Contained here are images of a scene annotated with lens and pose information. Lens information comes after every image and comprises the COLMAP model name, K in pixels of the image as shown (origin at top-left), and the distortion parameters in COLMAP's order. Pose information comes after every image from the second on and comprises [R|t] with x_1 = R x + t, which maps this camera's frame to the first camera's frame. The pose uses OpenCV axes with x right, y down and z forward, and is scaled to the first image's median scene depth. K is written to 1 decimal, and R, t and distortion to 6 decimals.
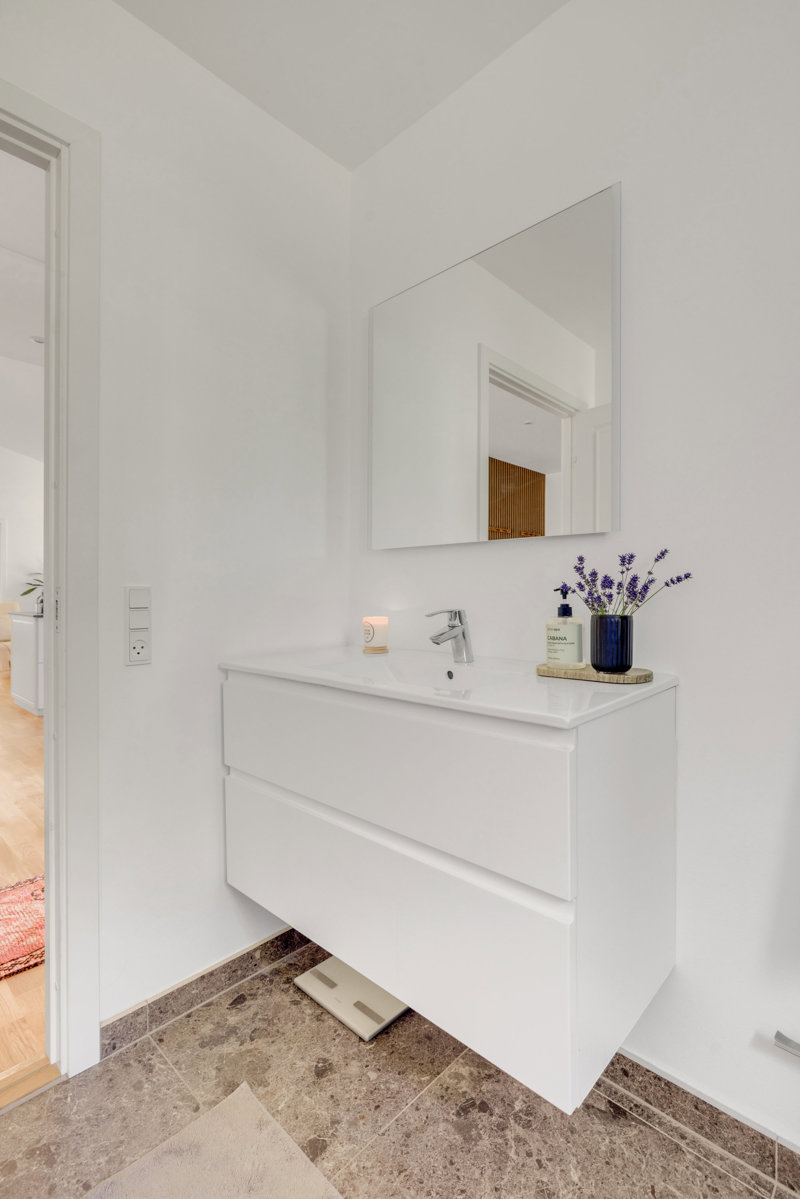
lens RADIAL K [[565.5, 0, 398.8], [0, 565.5, 596.1], [0, 0, 1]] dist [-0.000041, 0.000000]
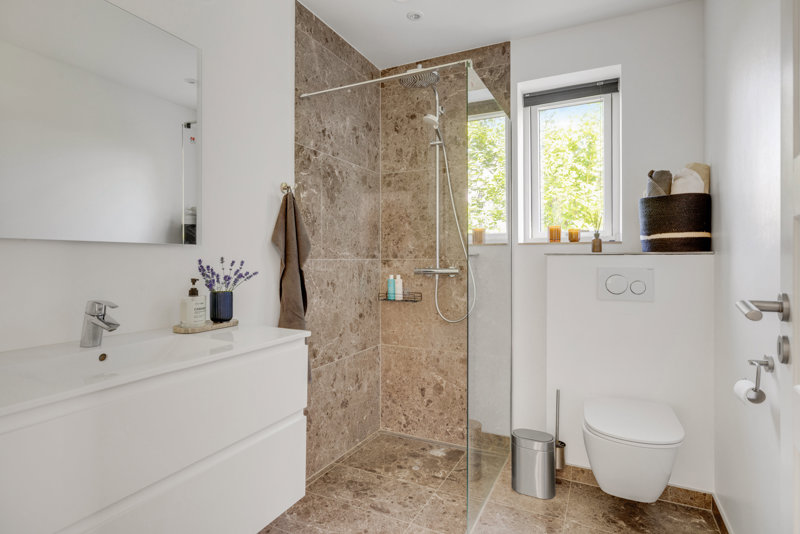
lens RADIAL K [[430.1, 0, 399.1], [0, 430.1, 262.8], [0, 0, 1]] dist [-0.000063, 0.000026]
pose [[-0.293649, -0.006545, 0.955891, -1.093764], [0.008840, 0.999915, 0.009562, -0.066725], [-0.955872, 0.011258, -0.293566, 0.810976]]
